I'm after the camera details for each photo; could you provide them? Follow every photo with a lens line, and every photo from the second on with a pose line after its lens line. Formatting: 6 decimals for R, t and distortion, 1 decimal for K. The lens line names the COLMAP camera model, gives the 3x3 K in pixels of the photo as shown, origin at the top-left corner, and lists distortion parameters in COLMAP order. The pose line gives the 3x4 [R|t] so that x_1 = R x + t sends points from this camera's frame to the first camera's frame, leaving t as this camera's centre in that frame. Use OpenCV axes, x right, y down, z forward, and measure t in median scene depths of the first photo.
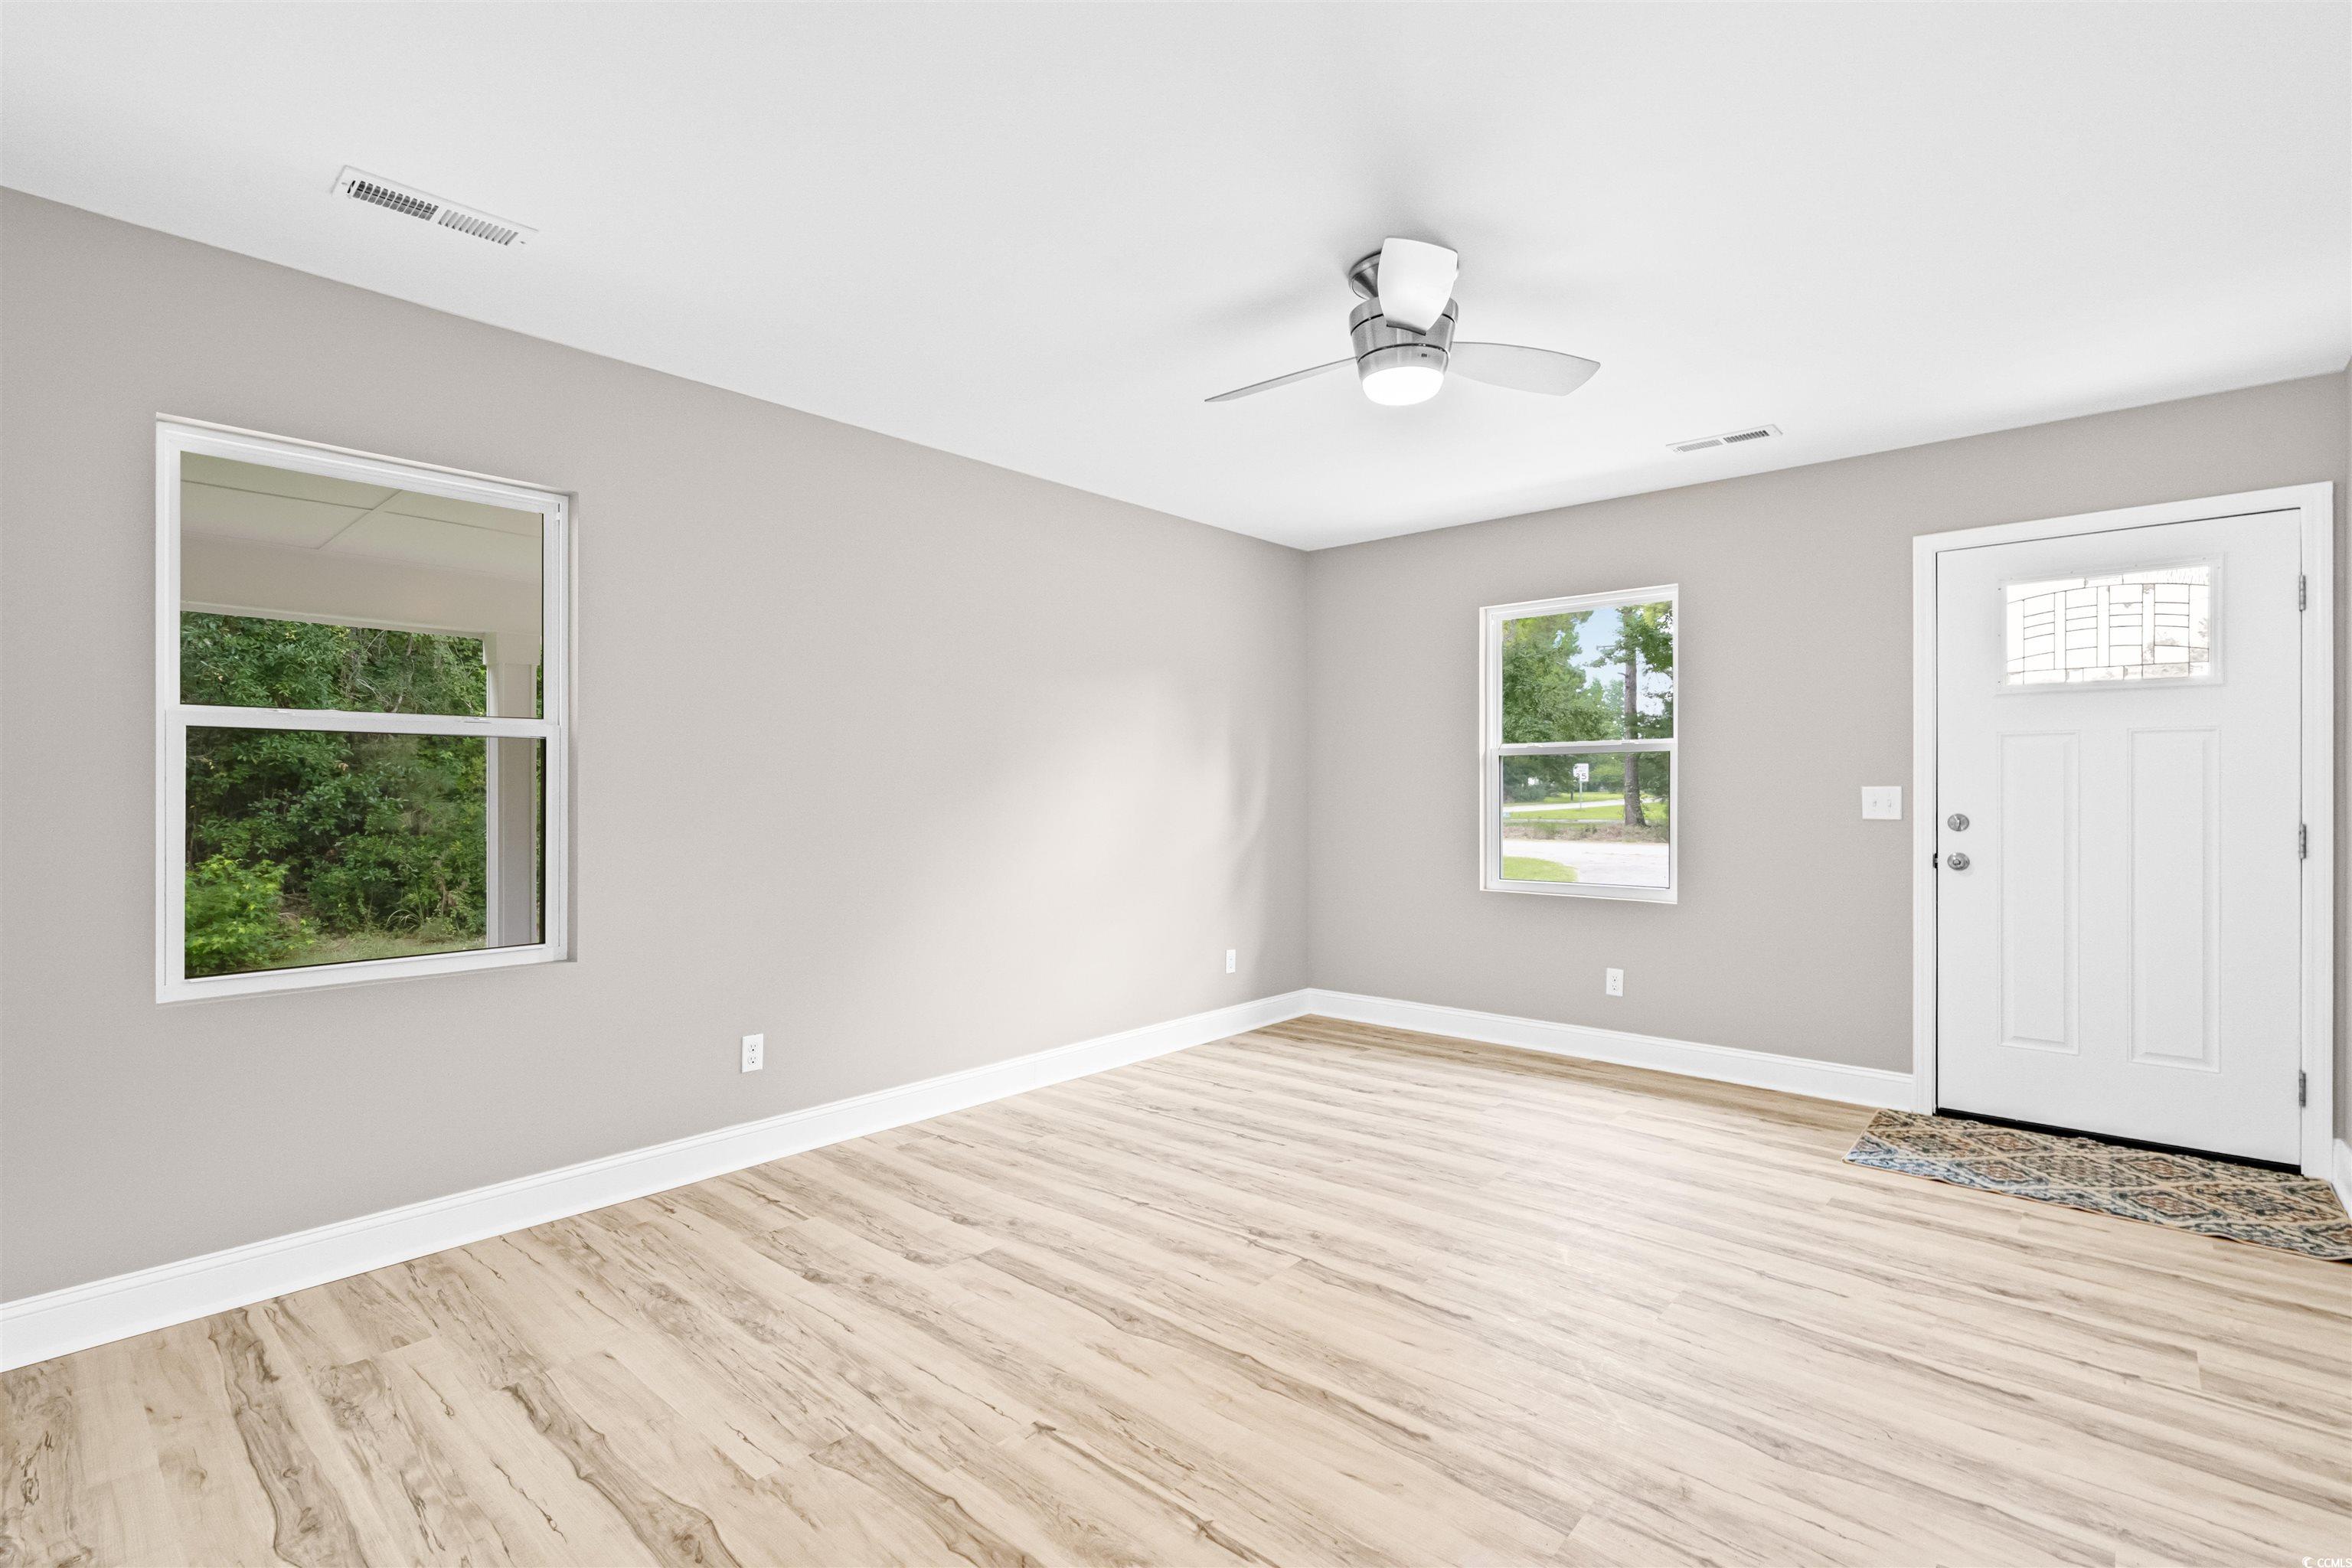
lens RADIAL K [[1077.3, 0, 1165.8], [0, 1077.3, 784.5], [0, 0, 1]] dist [-0.002642, 0.000884]
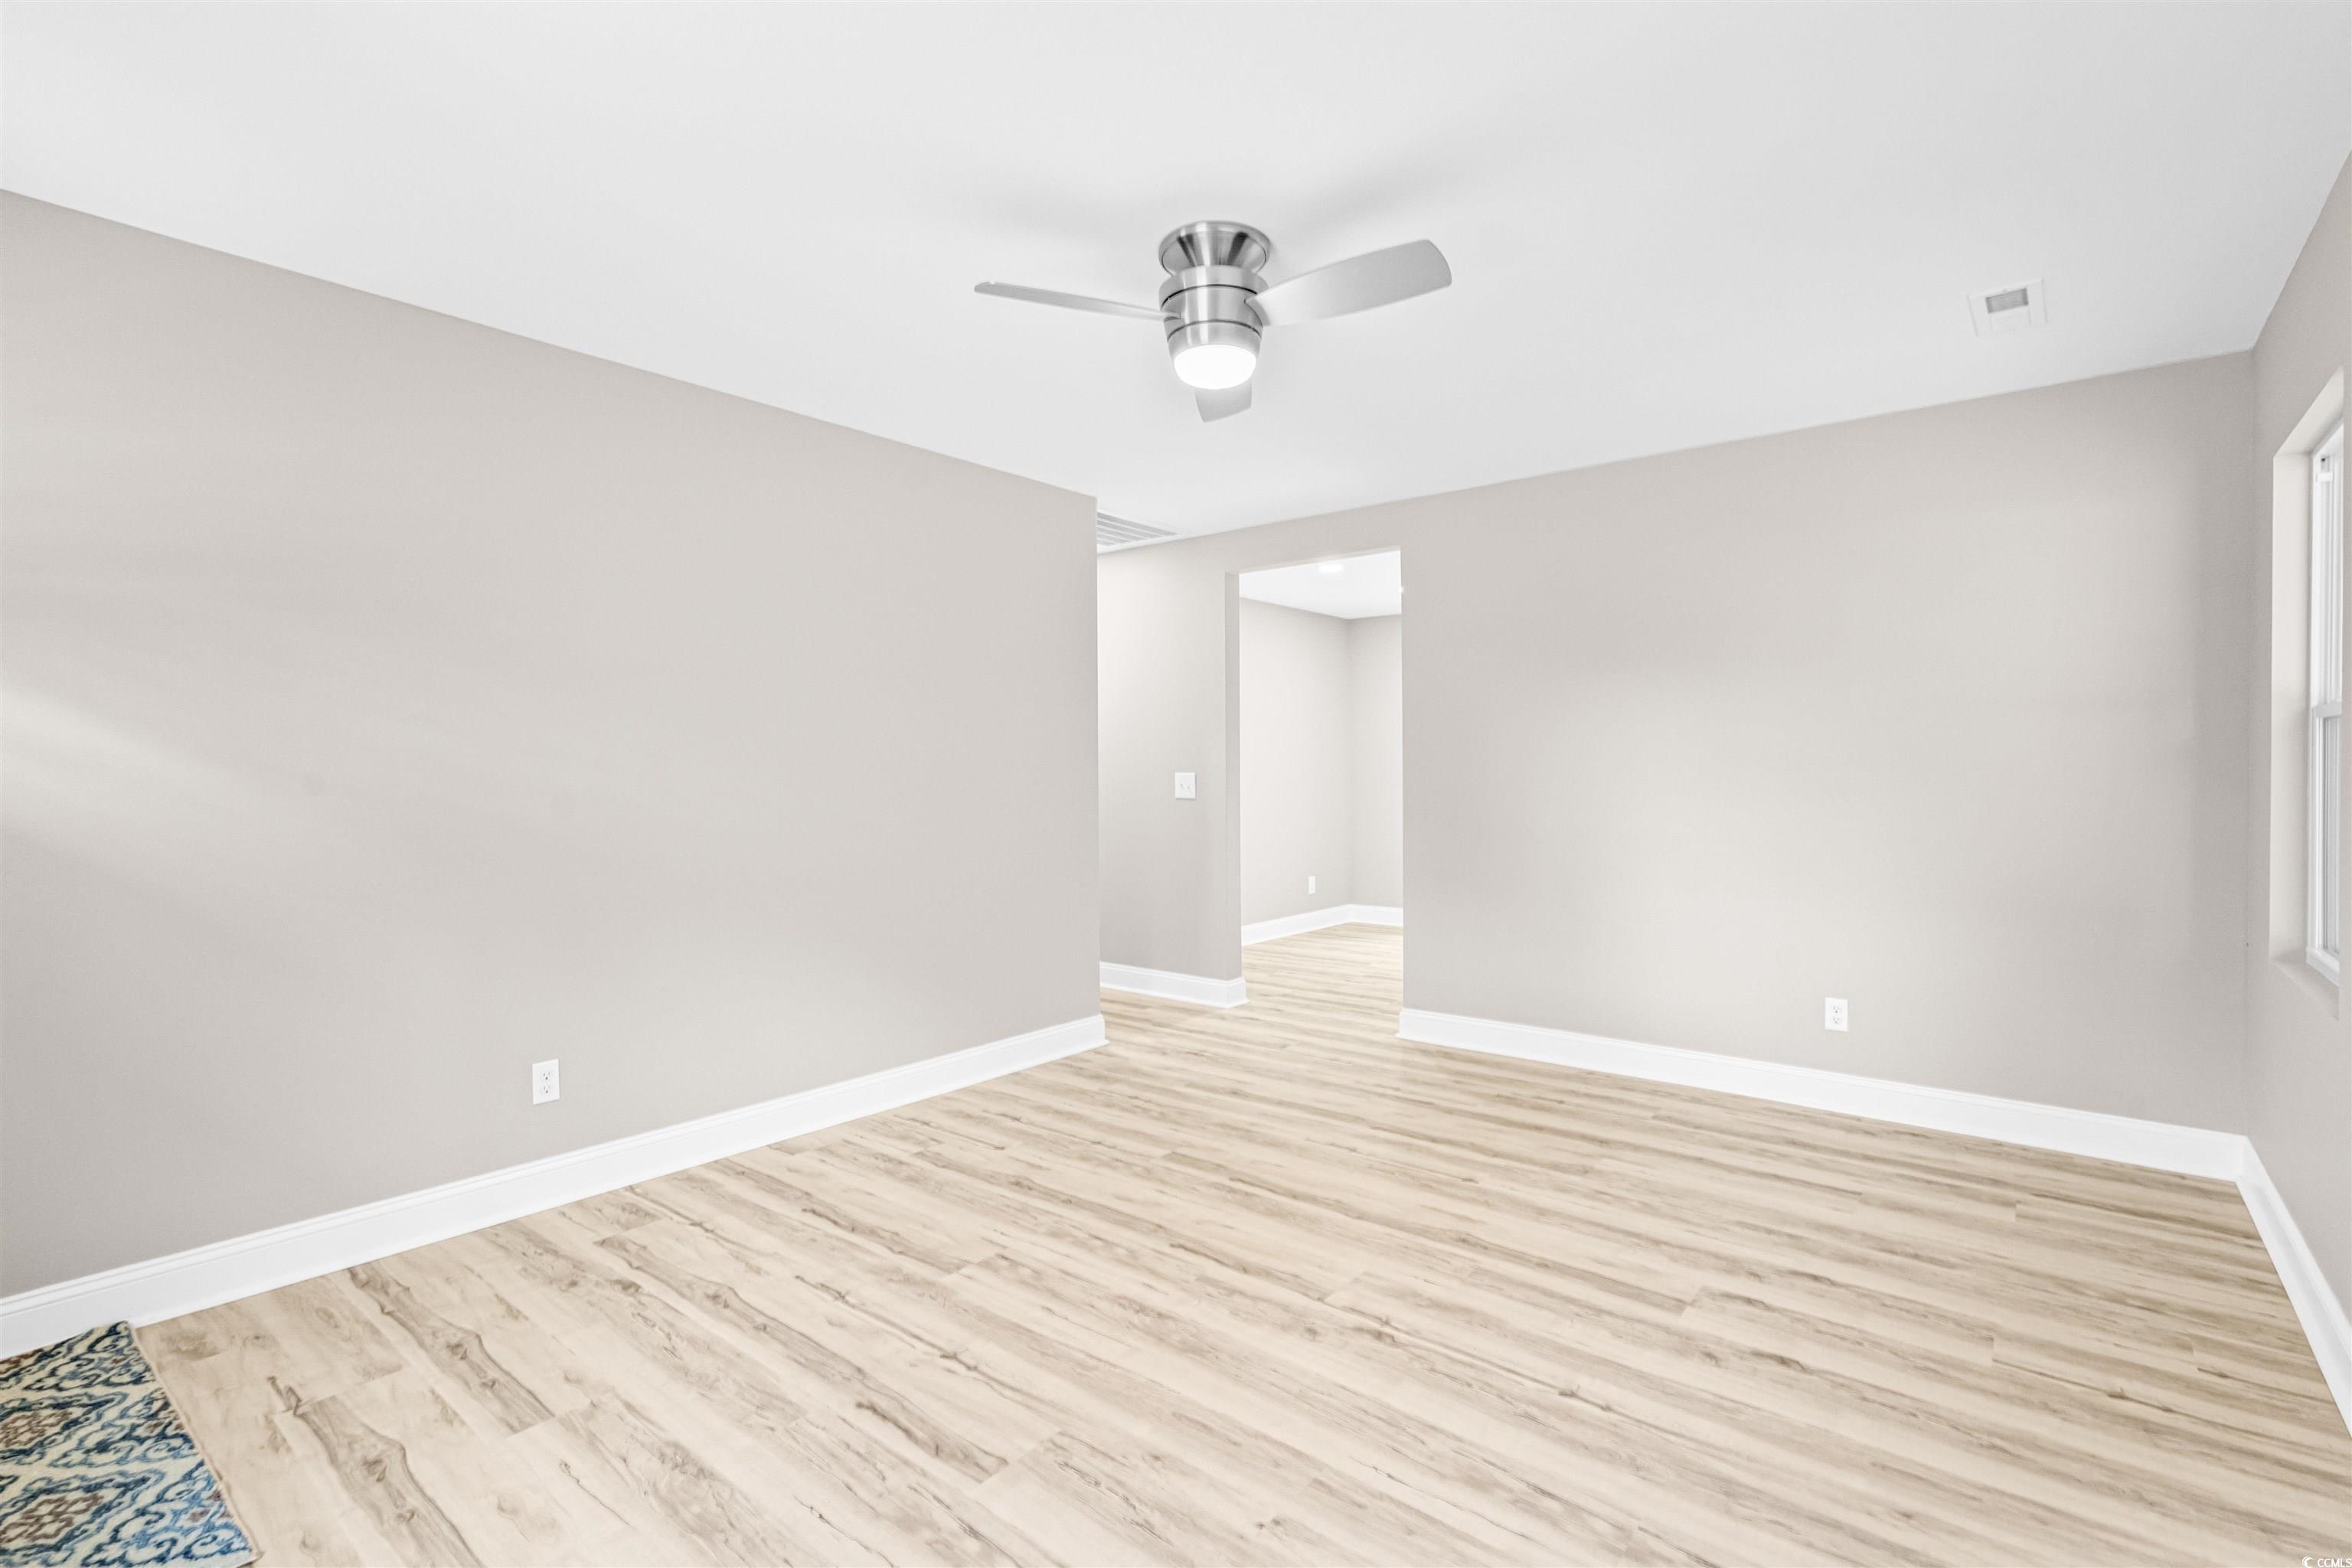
lens RADIAL K [[1077.3, 0, 1165.8], [0, 1077.3, 784.5], [0, 0, 1]] dist [-0.002642, 0.000884]
pose [[-0.999044, 0.006729, -0.043188, 0.300831], [0.006208, 0.999907, 0.012184, -0.007350], [0.043266, 0.011904, -0.998993, 1.928455]]
